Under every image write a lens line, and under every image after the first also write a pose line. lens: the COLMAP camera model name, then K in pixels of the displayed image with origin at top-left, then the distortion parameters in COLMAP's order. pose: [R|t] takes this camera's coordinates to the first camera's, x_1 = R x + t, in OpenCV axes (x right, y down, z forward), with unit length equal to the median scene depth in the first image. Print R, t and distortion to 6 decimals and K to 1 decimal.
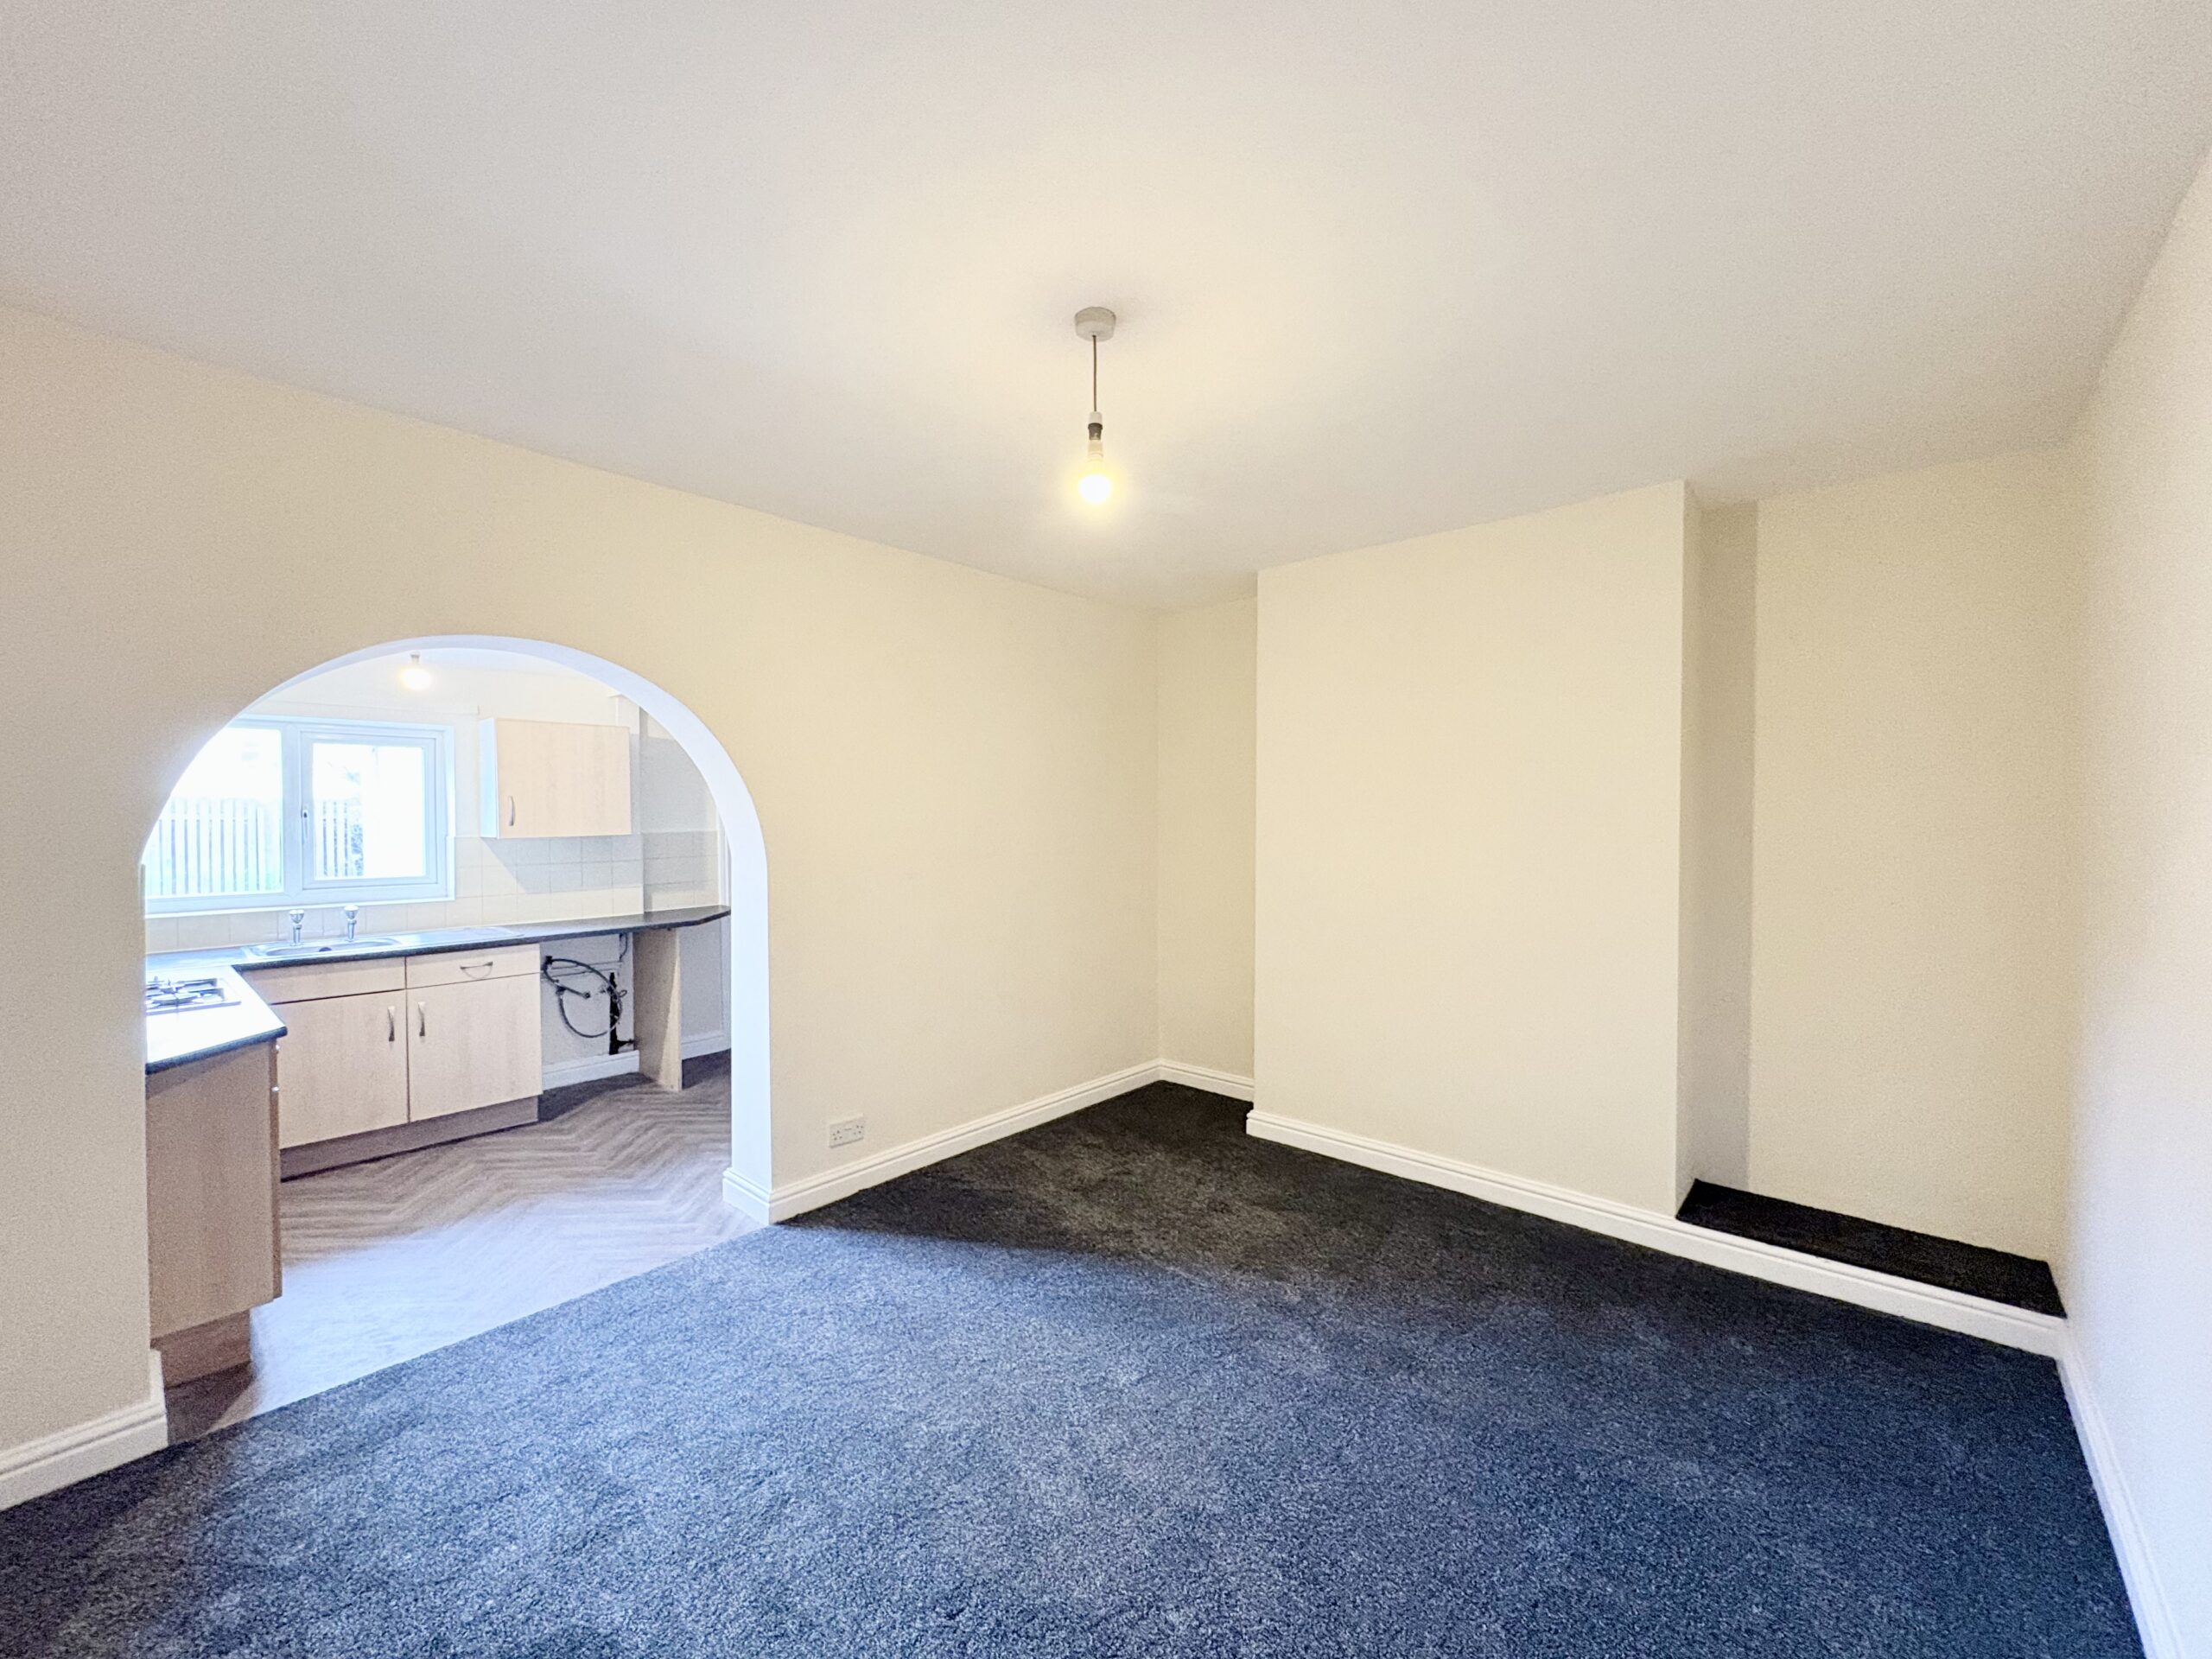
lens RADIAL K [[883.9, 0, 1100.8], [0, 883.9, 824.7], [0, 0, 1]] dist [0.001068, 0.000079]
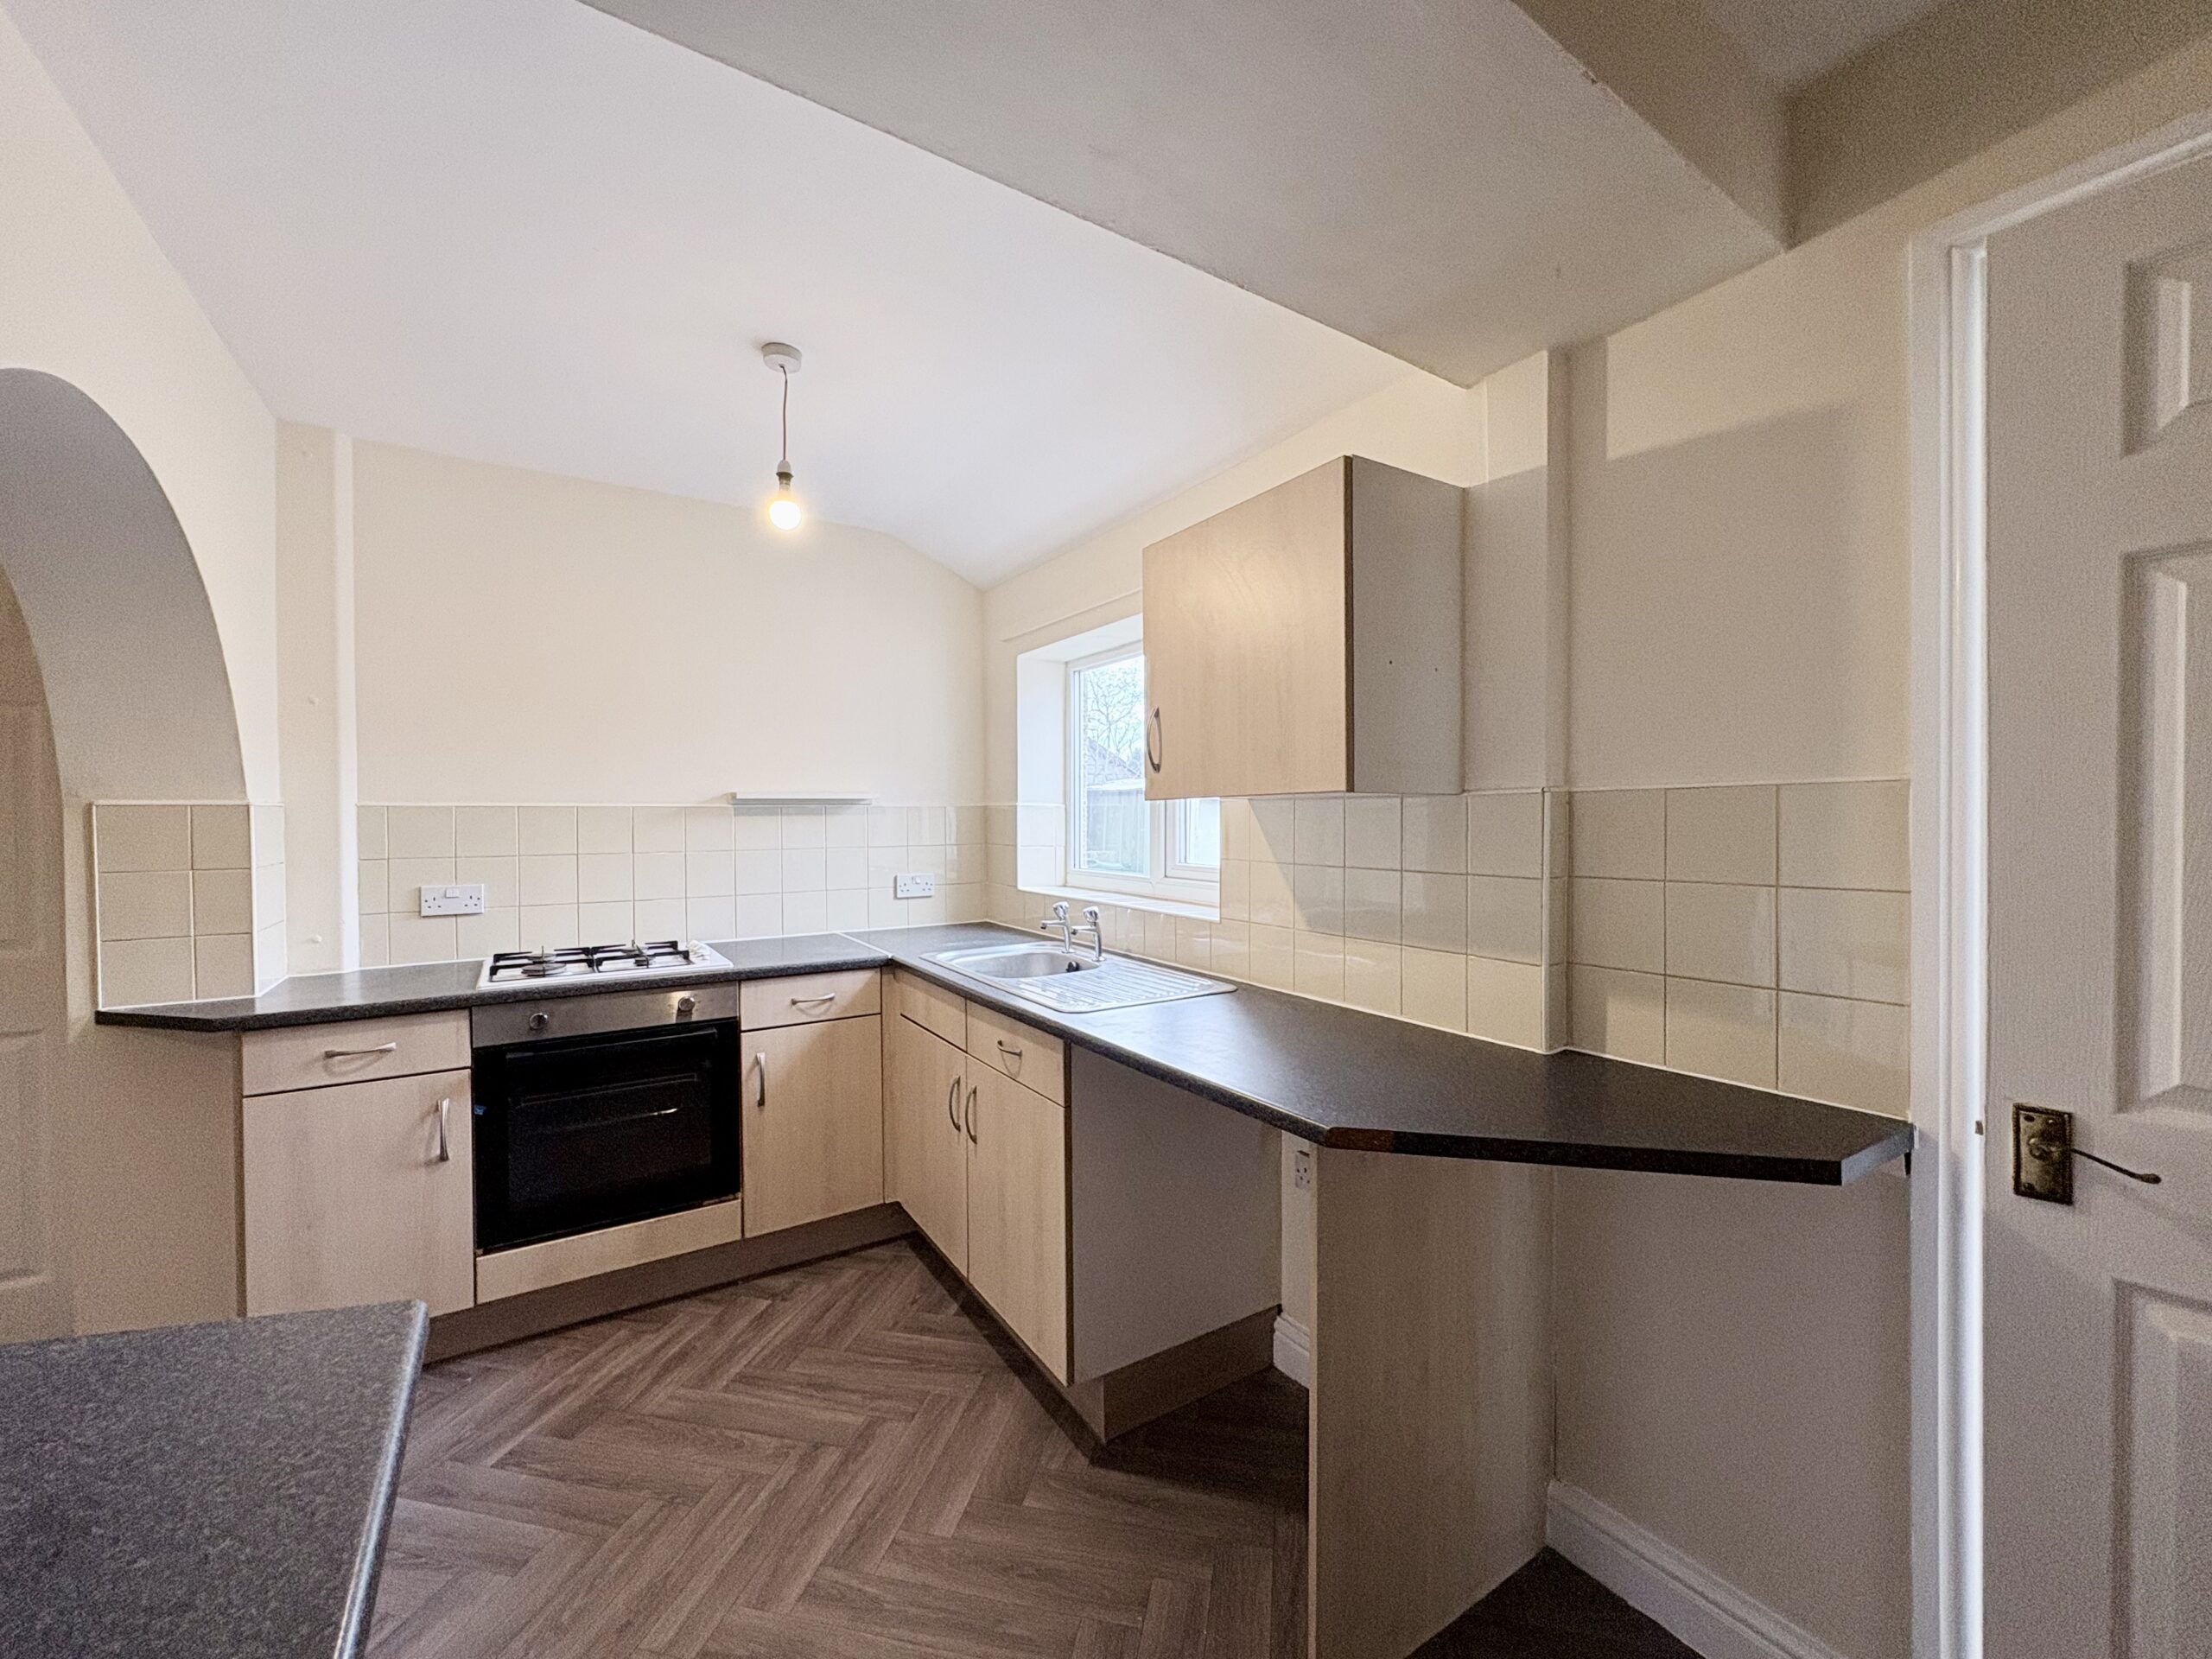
lens RADIAL K [[883.9, 0, 1100.8], [0, 883.9, 824.7], [0, 0, 1]] dist [0.001068, 0.000079]
pose [[-0.270886, 0.021427, -0.962373, -0.234465], [-0.003629, 0.999722, 0.023280, 0.018414], [0.962605, 0.009799, -0.270733, 1.188802]]
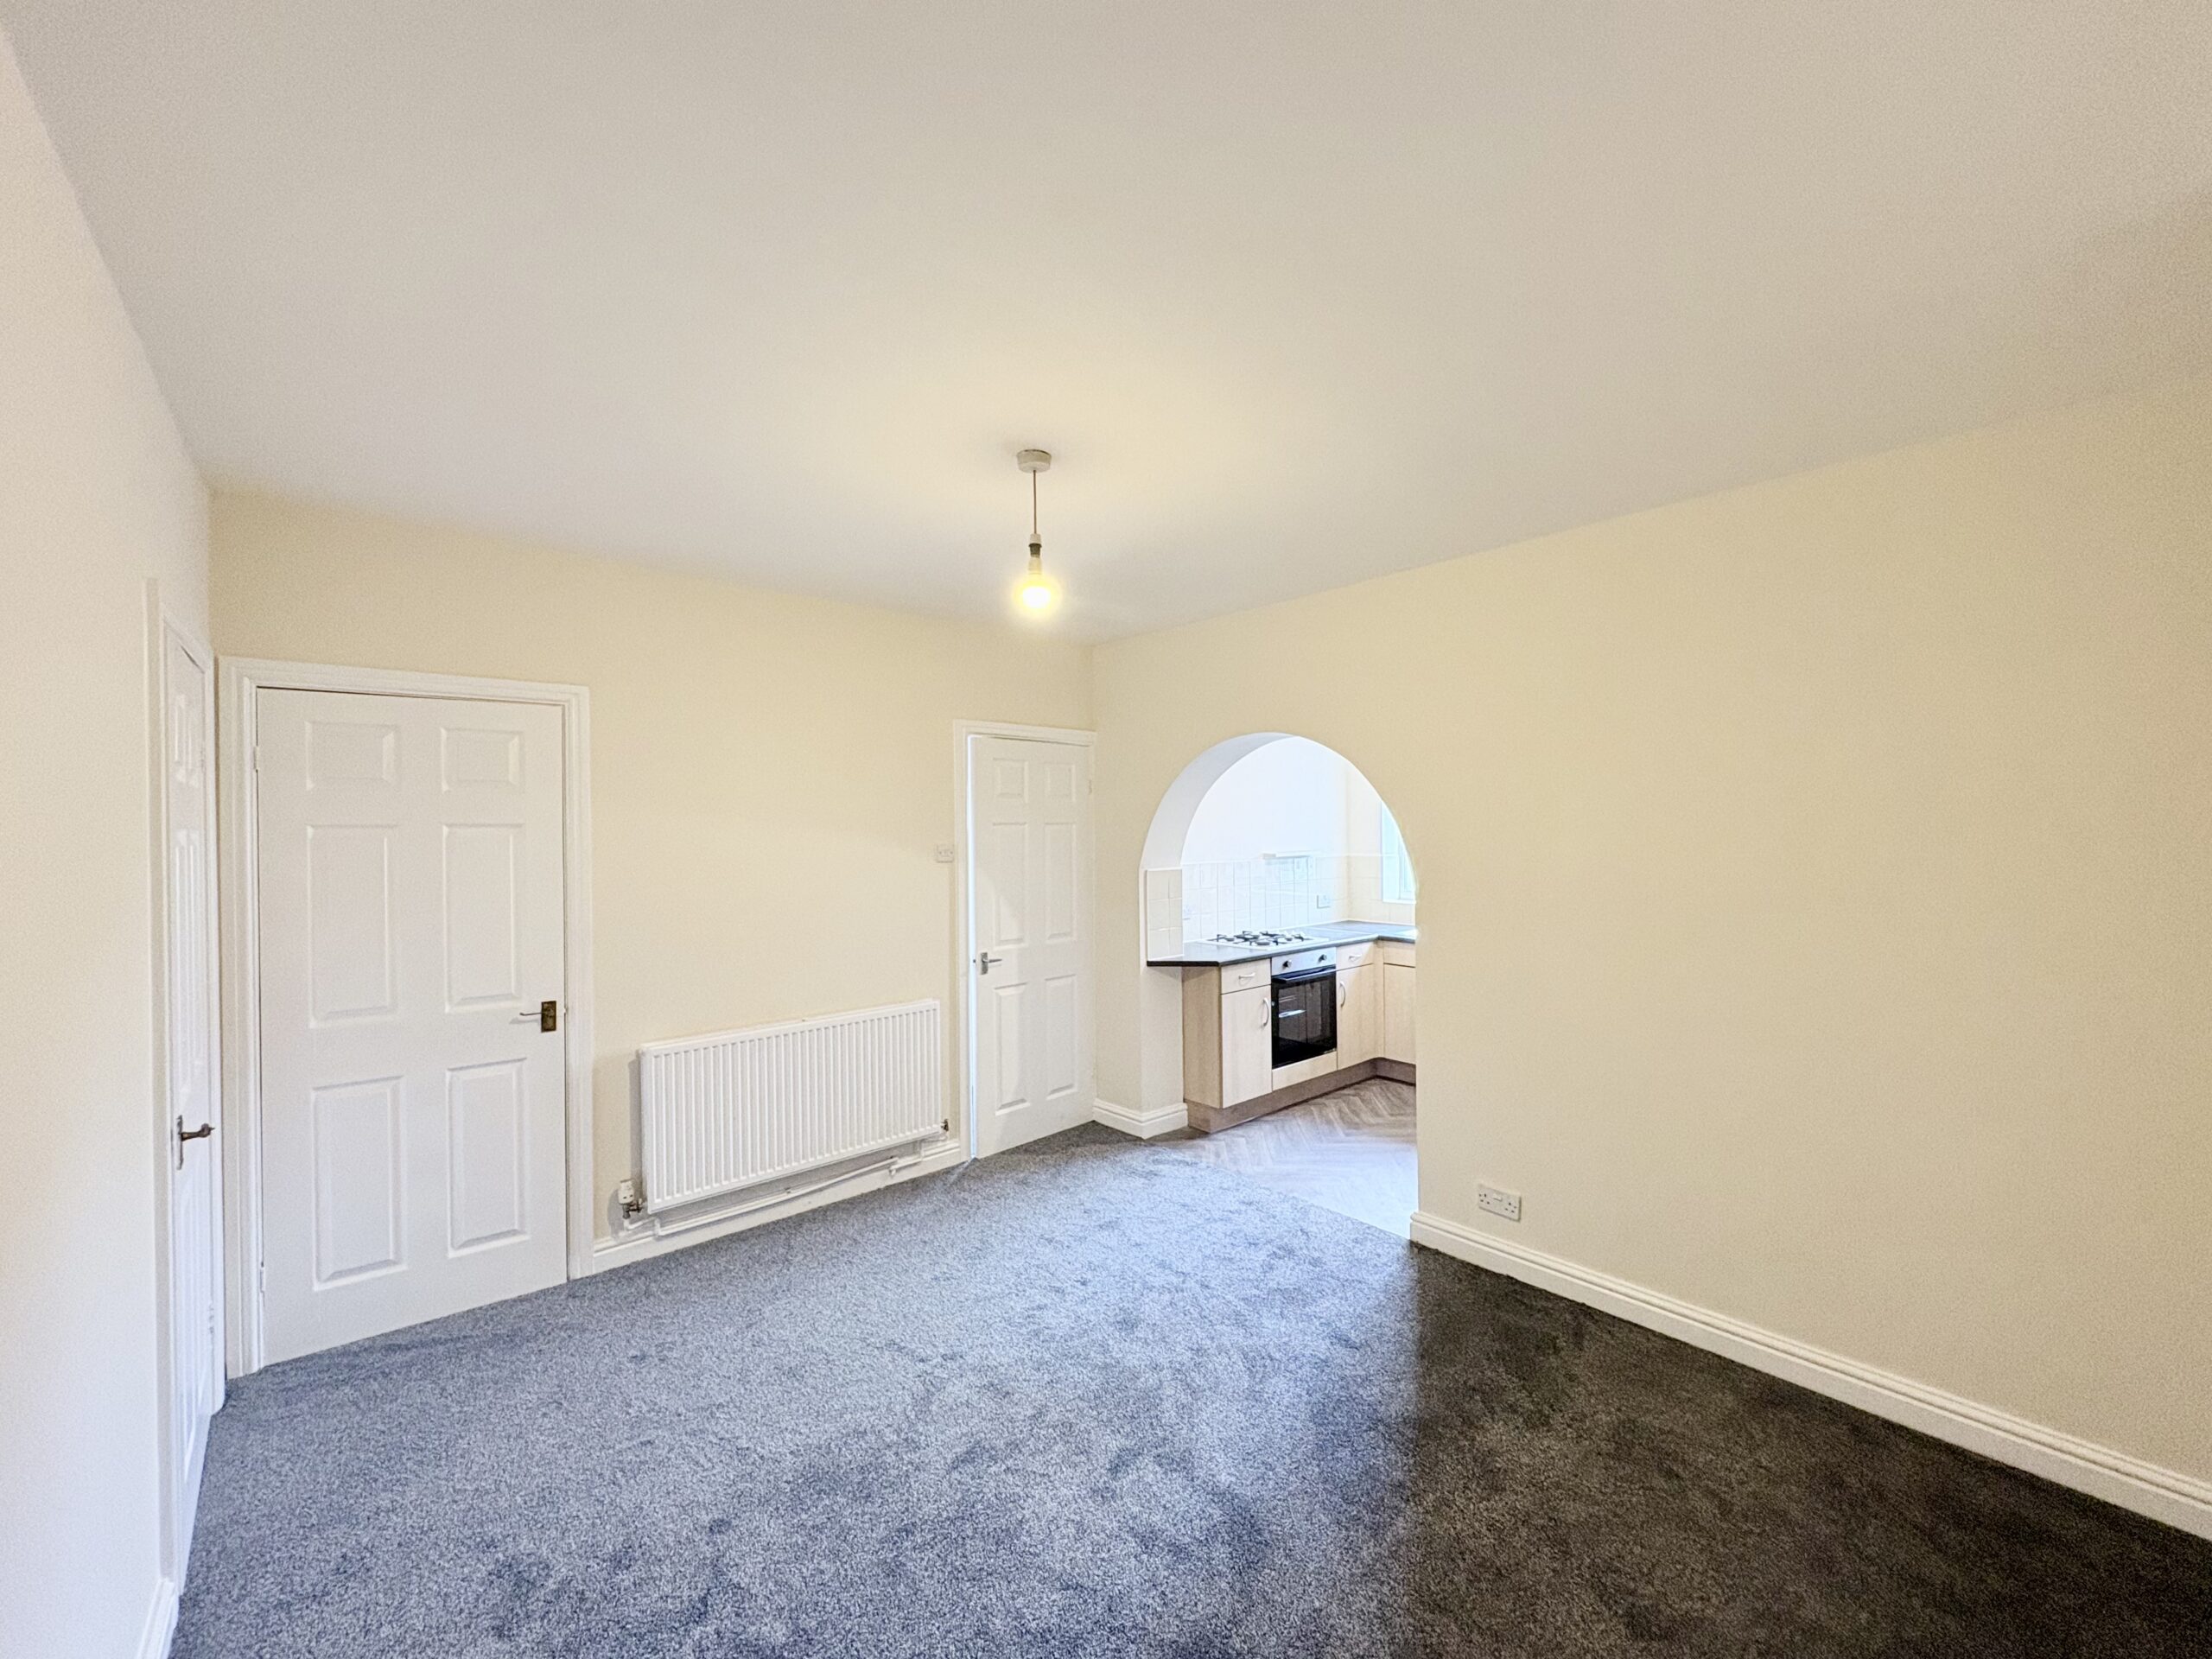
lens RADIAL K [[865.1, 0, 1106.0], [0, 865.1, 829.5], [0, 0, 1]] dist [0.000049, -0.000019]
pose [[-0.125654, 0.001306, -0.992073, 0.554653], [-0.000867, 0.999999, 0.001426, -0.033492], [0.992074, 0.001039, -0.125653, 0.603232]]
